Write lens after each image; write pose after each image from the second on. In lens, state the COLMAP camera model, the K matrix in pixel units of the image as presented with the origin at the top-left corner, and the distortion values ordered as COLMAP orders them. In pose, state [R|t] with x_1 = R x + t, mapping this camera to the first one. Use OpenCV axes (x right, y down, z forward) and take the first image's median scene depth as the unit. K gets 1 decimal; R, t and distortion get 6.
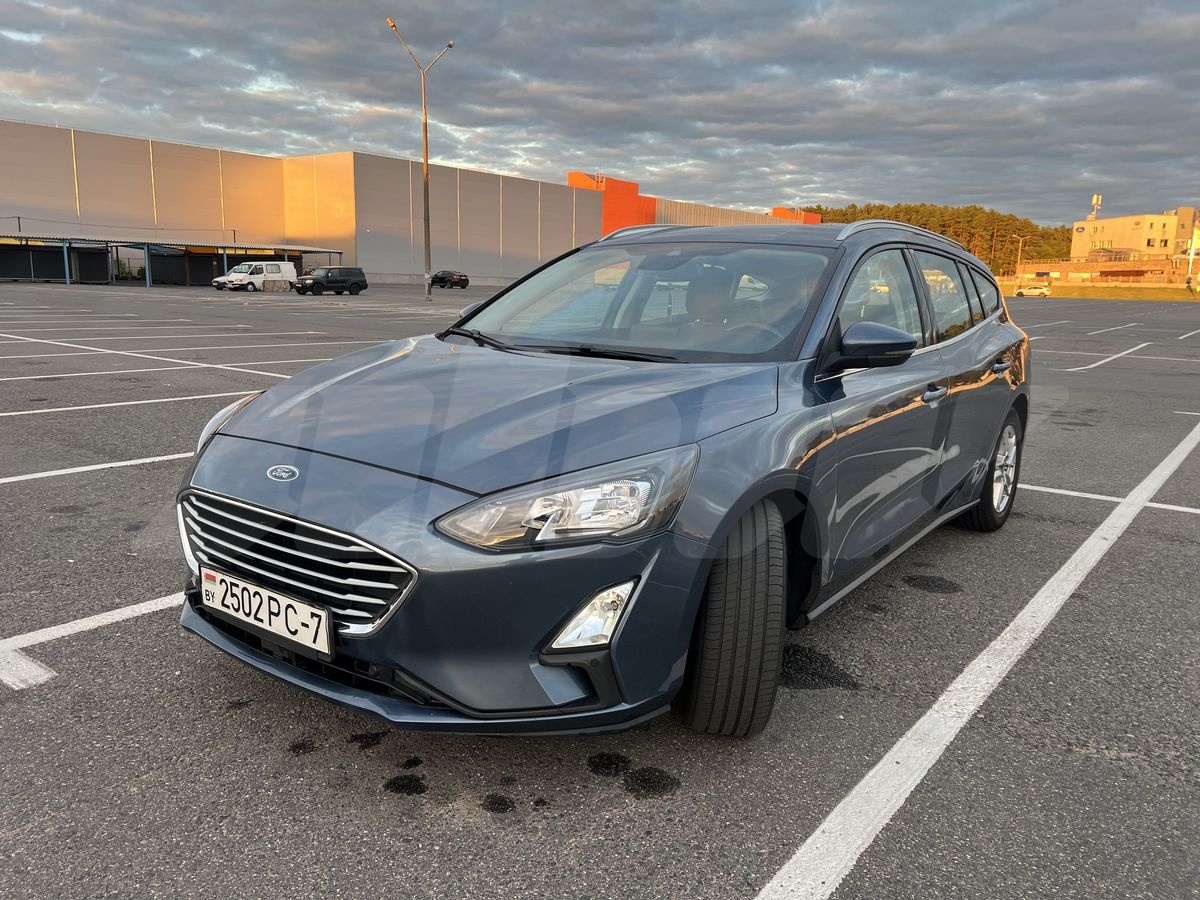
lens RADIAL K [[903.6, 0, 602.4], [0, 903.6, 451.9], [0, 0, 1]] dist [0.059331, -0.064460]
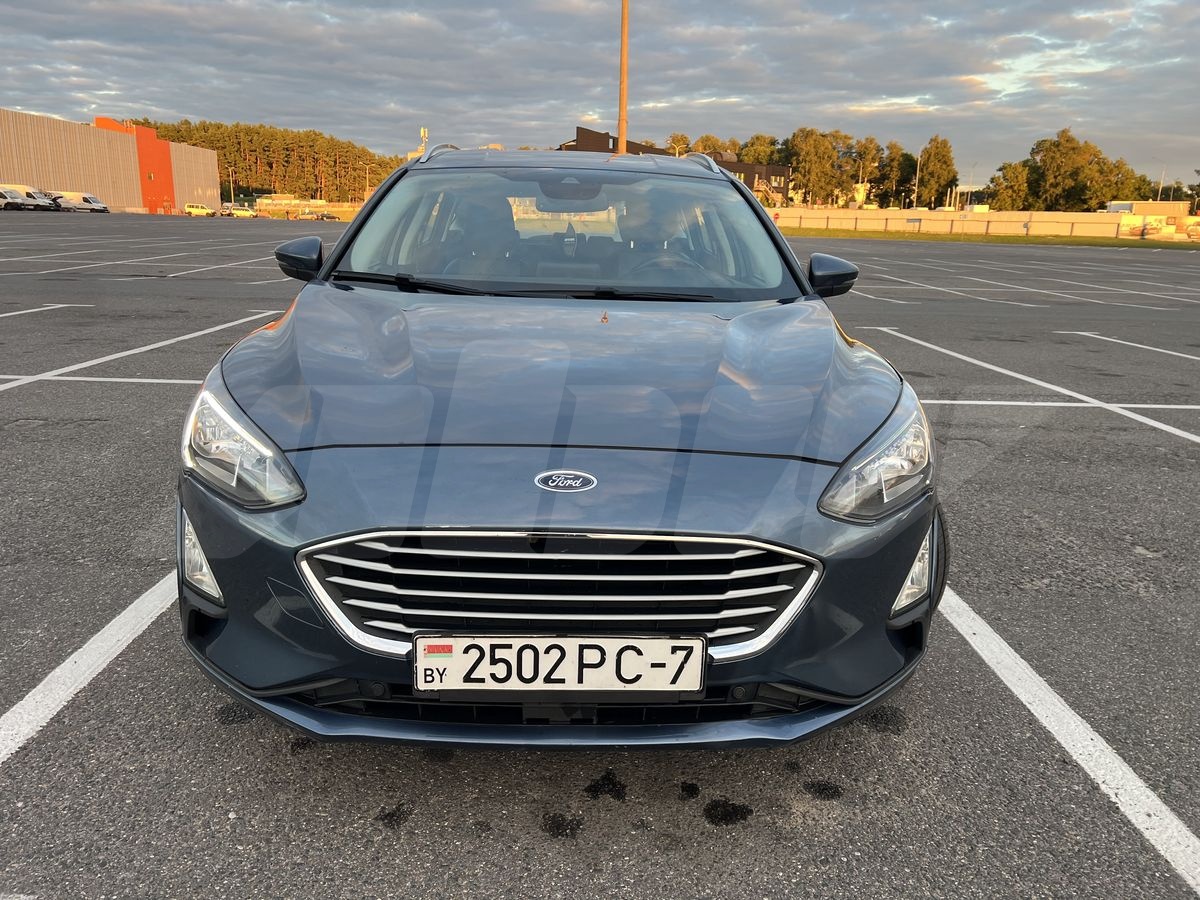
lens RADIAL K [[903.6, 0, 597.3], [0, 903.6, 450.8], [0, 0, 1]] dist [0.059331, -0.064460]
pose [[0.782438, -0.155831, 0.602916, -0.728465], [0.109054, 0.987511, 0.113708, -0.077864], [-0.613106, -0.023219, 0.789660, 0.378130]]
